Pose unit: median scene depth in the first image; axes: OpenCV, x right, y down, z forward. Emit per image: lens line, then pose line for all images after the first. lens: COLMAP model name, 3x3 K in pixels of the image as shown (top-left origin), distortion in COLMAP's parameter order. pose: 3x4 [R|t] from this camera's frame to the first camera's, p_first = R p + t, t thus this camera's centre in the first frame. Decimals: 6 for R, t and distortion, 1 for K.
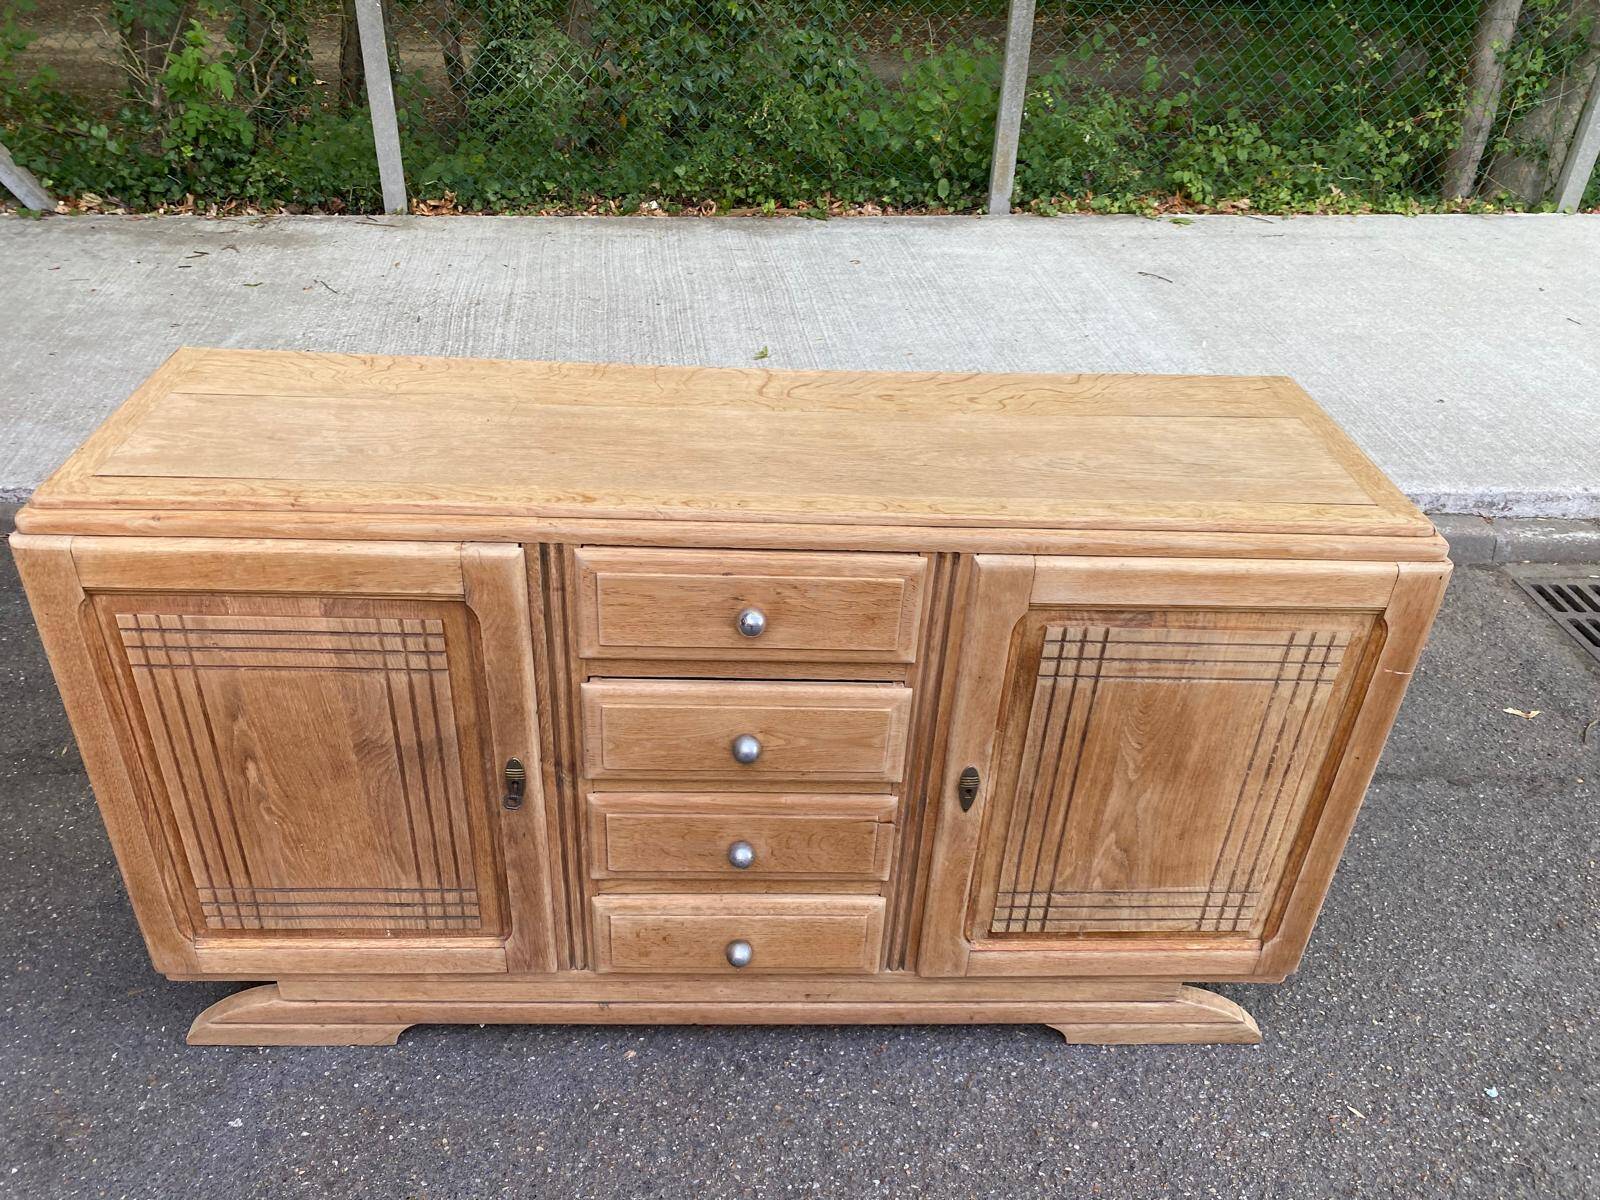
lens RADIAL K [[1227.1, 0, 773.0], [0, 1227.1, 592.1], [0, 0, 1]] dist [0.015913, -0.018784]
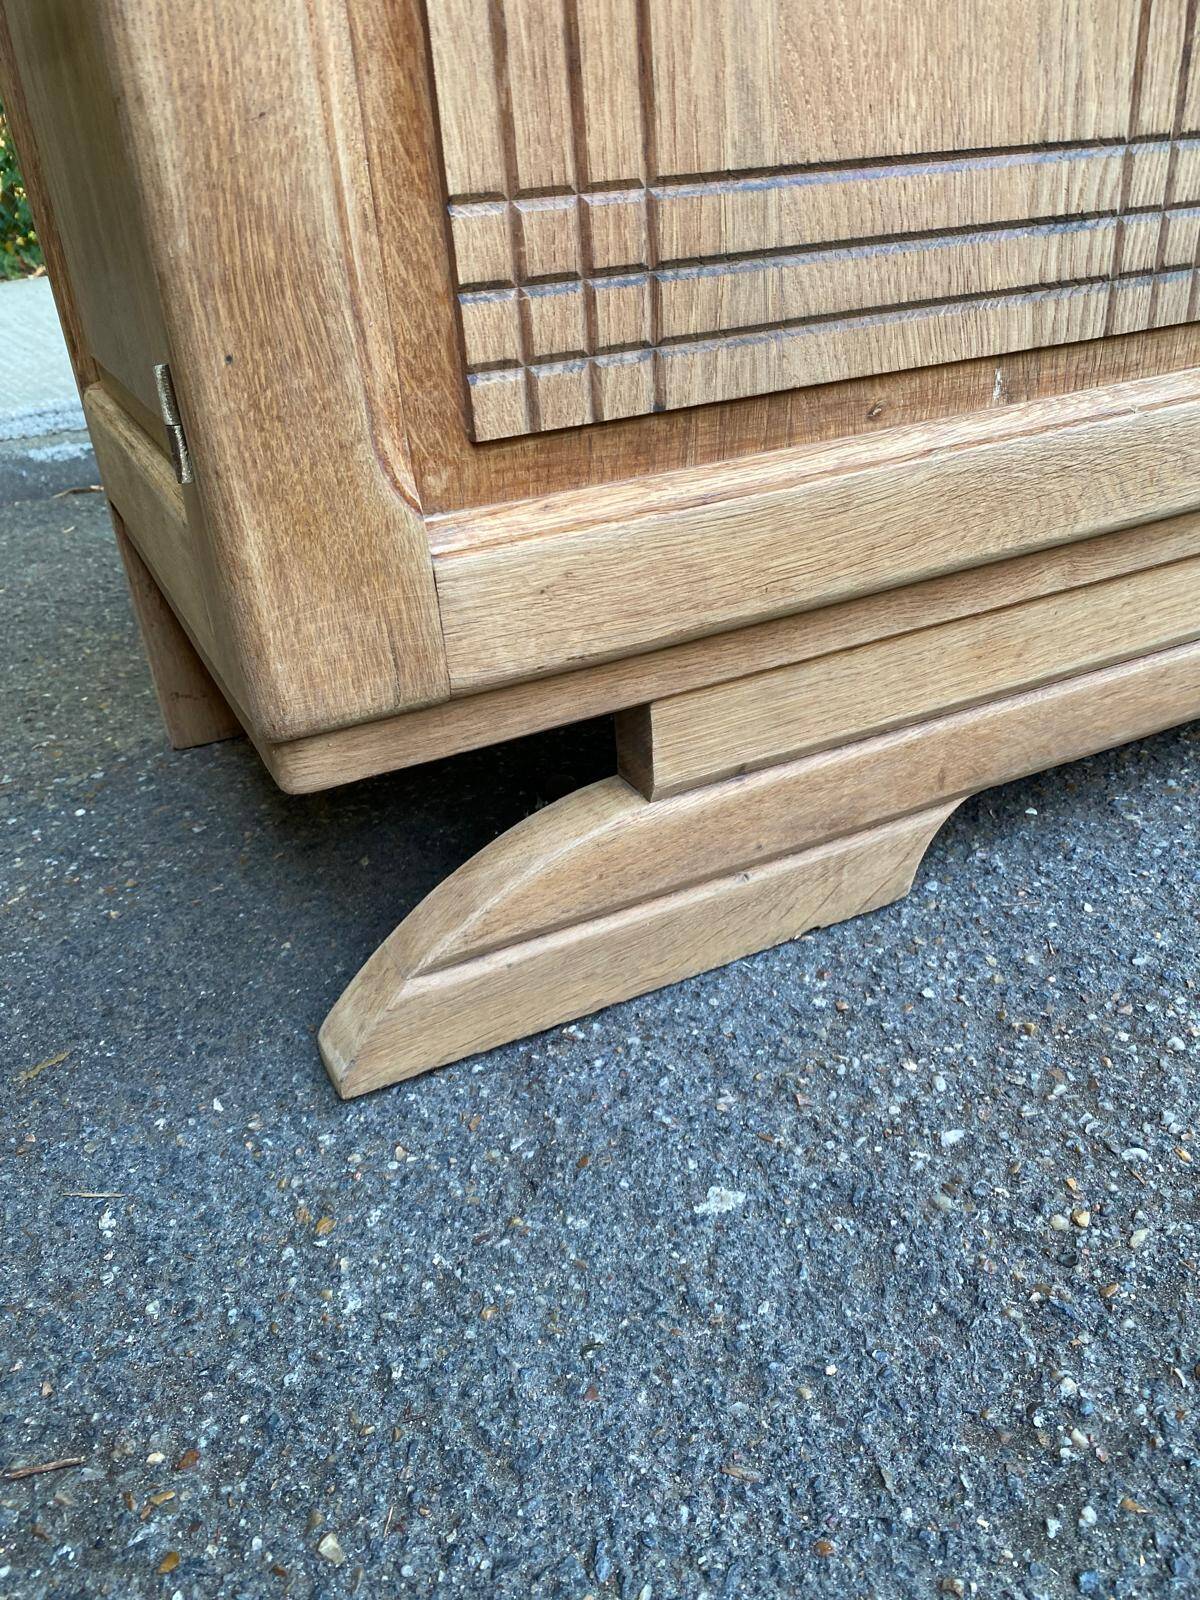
lens RADIAL K [[1227.1, 0, 602.9], [0, 1227.1, 796.7], [0, 0, 1]] dist [0.015913, -0.018784]
pose [[0.900102, -0.286740, 0.328019, -0.543241], [0.316199, 0.947888, -0.039066, 0.363031], [-0.299724, 0.138882, 0.943863, 0.768700]]
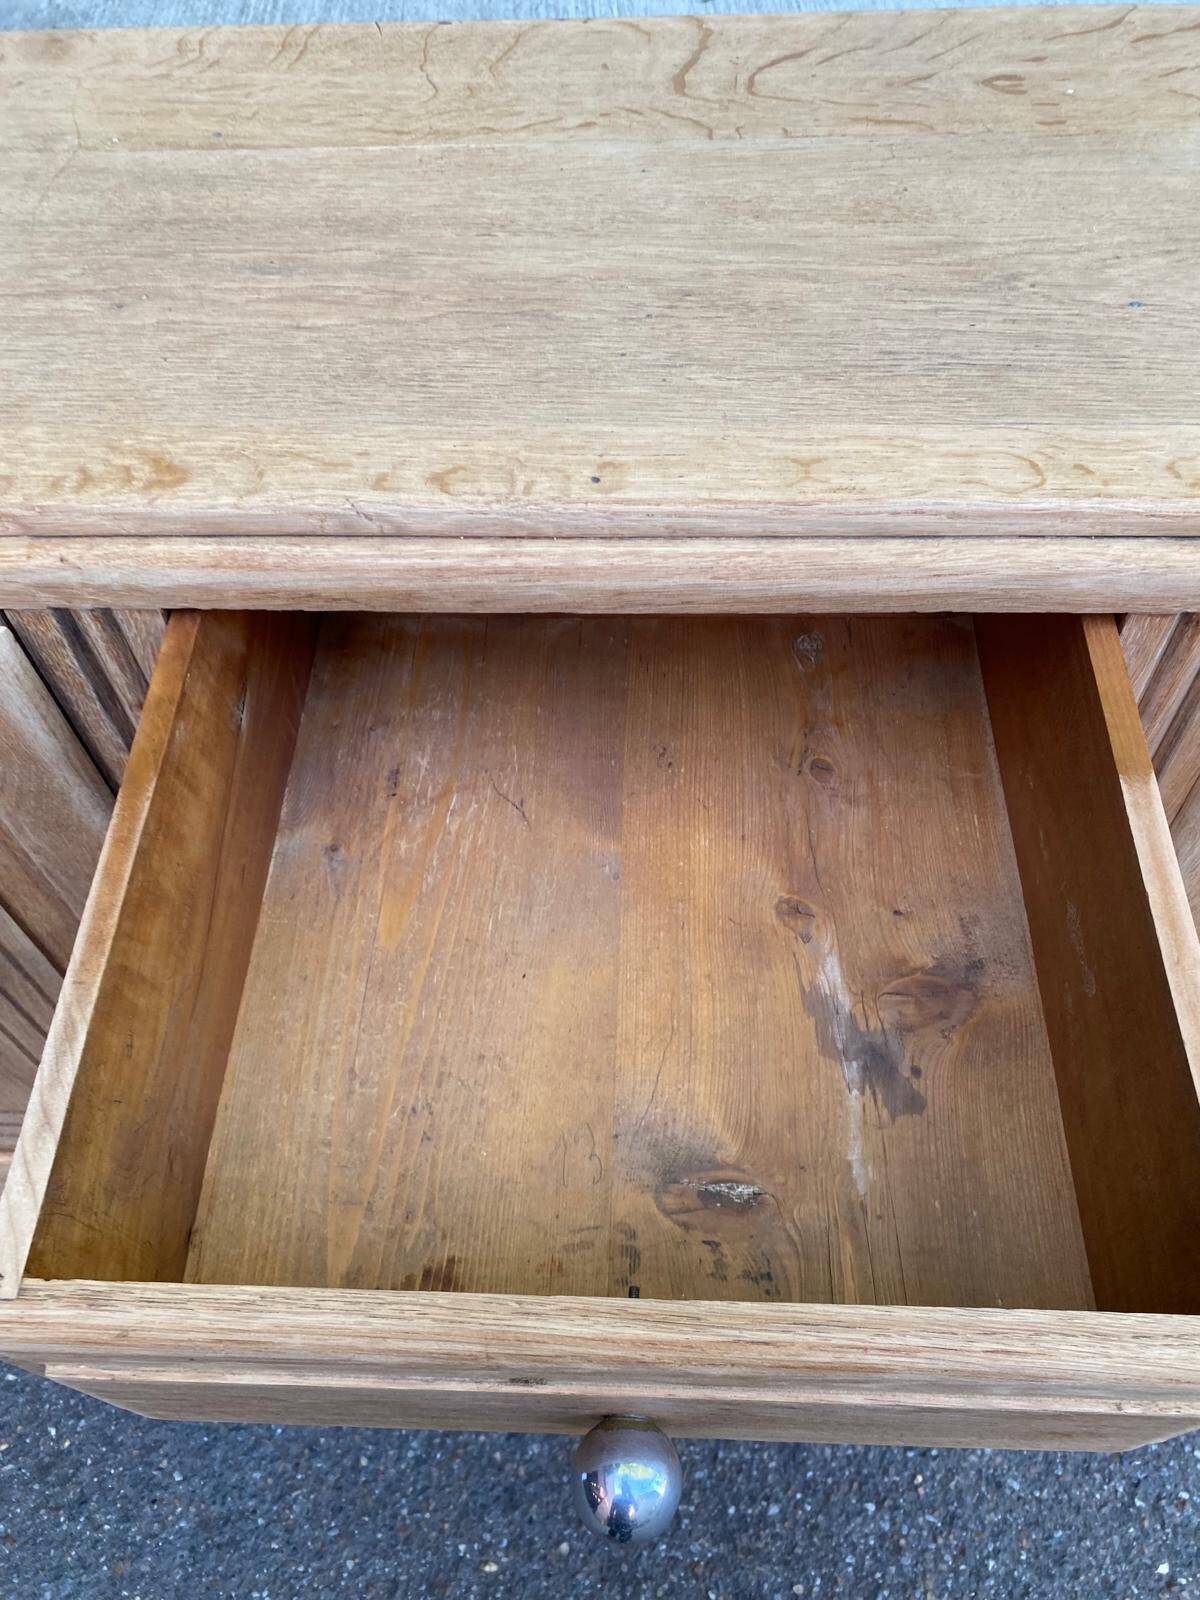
lens RADIAL K [[1227.1, 0, 597.3], [0, 1227.1, 806.2], [0, 0, 1]] dist [0.015913, -0.018784]
pose [[0.994532, 0.009490, -0.103998, 0.007335], [0.030083, 0.927614, 0.372326, -0.095797], [0.100003, -0.373419, 0.922257, 0.544720]]
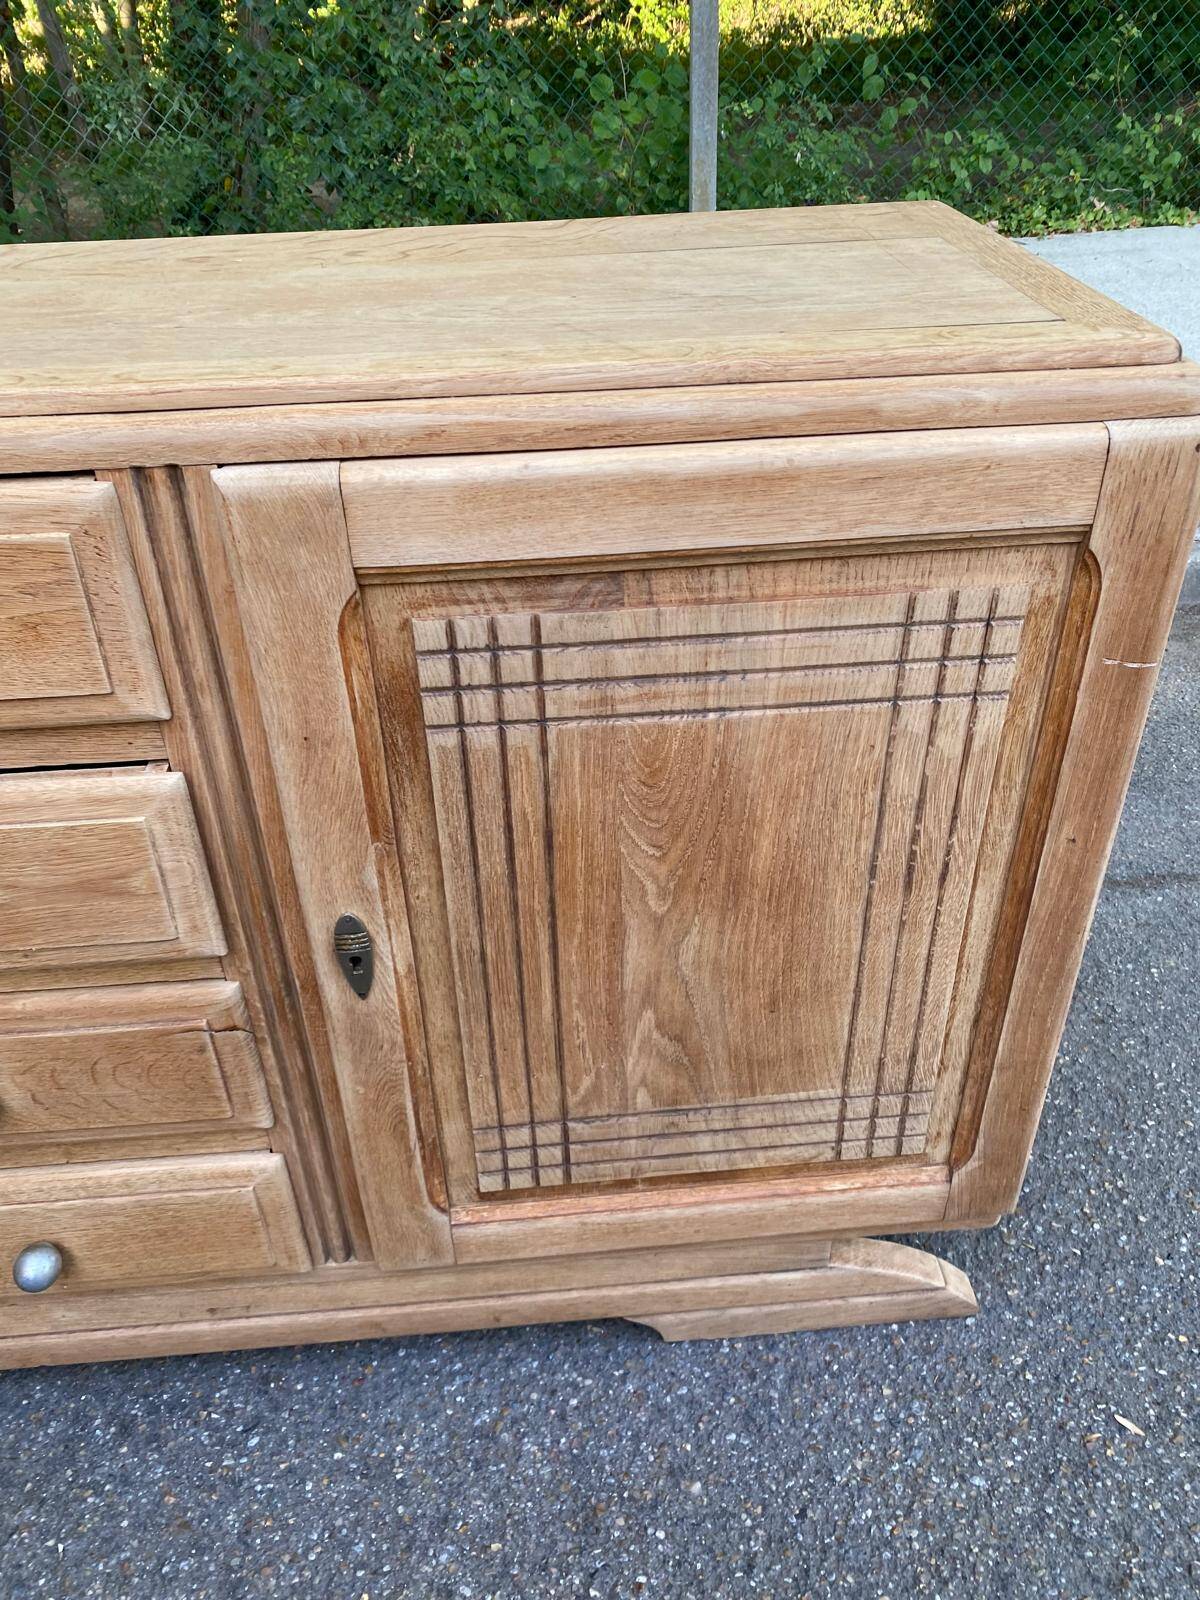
lens RADIAL K [[1227.1, 0, 591.9], [0, 1227.1, 800.3], [0, 0, 1]] dist [0.015913, -0.018784]
pose [[0.996949, -0.078051, -0.000970, 0.253714], [0.078025, 0.996094, 0.041346, 0.074325], [-0.002261, -0.041295, 0.999144, 0.441014]]
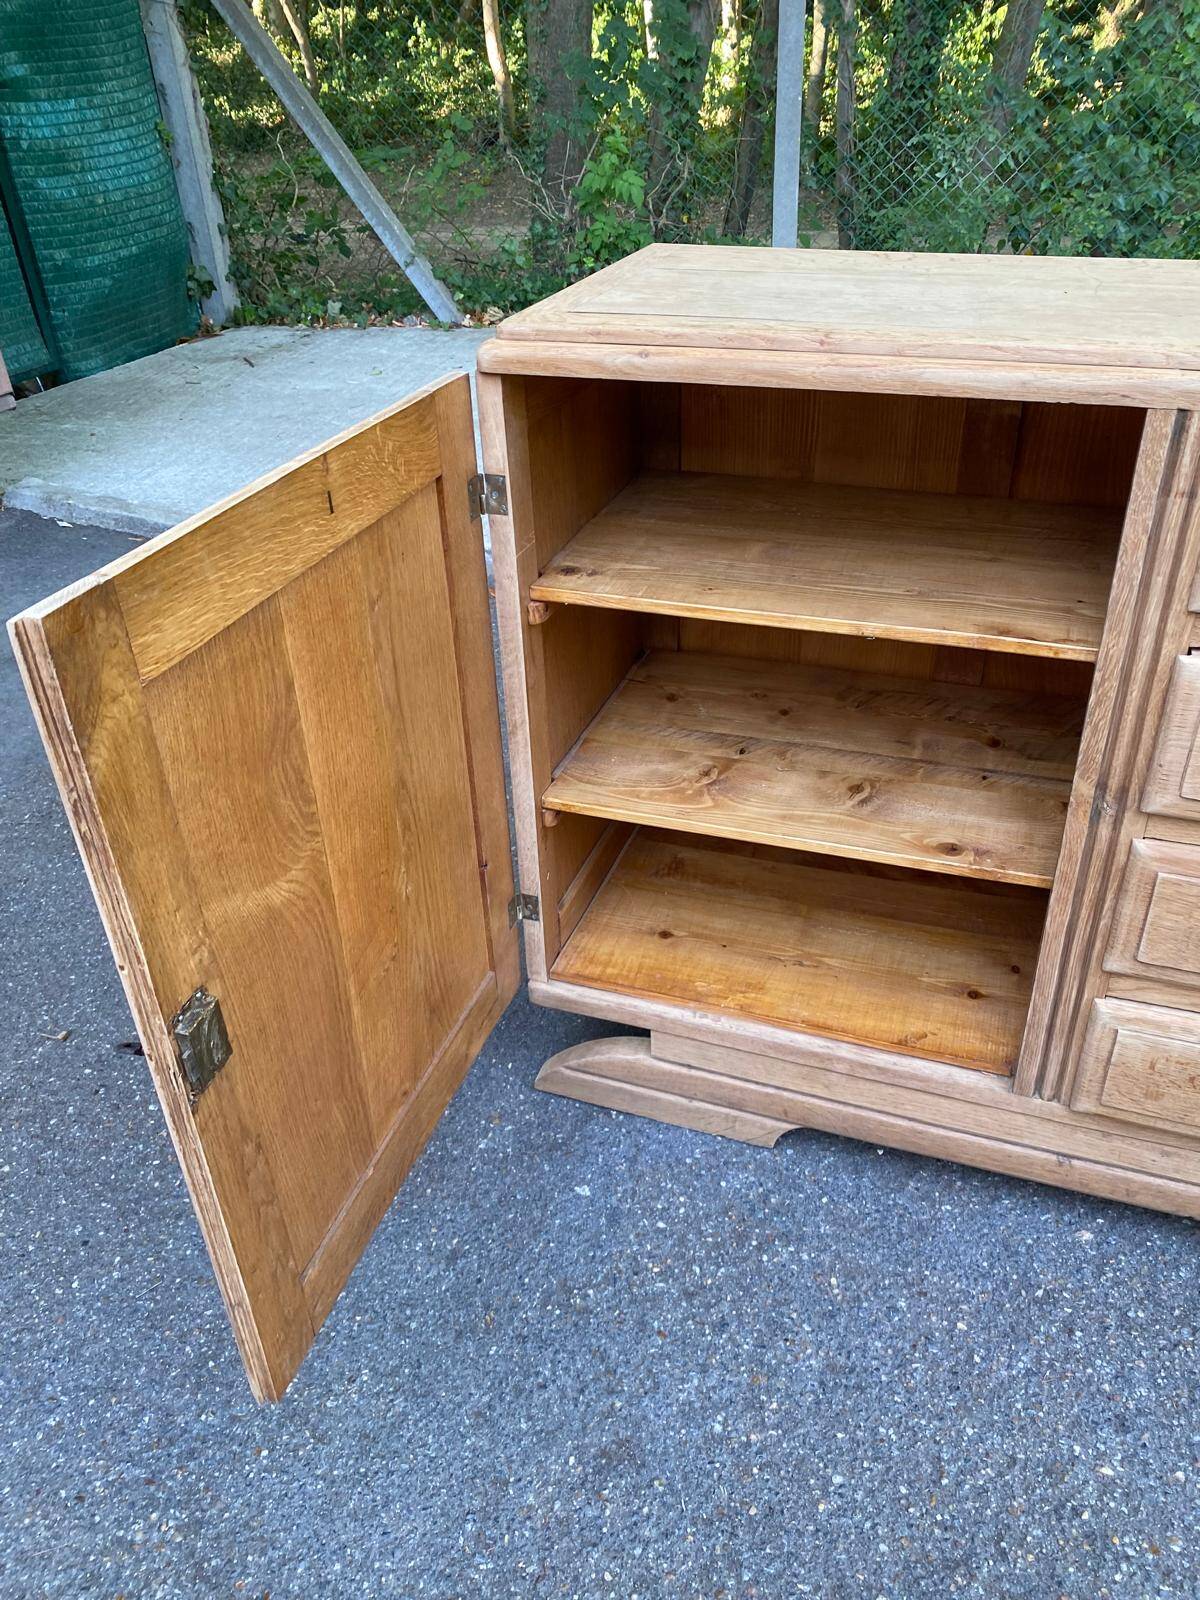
lens RADIAL K [[1227.1, 0, 604.9], [0, 1227.1, 798.7], [0, 0, 1]] dist [0.015913, -0.018784]
pose [[0.930081, 0.135696, -0.341373, -0.185096], [-0.138843, 0.990196, 0.015320, 0.164241], [0.340105, 0.033149, 0.939803, 0.235436]]
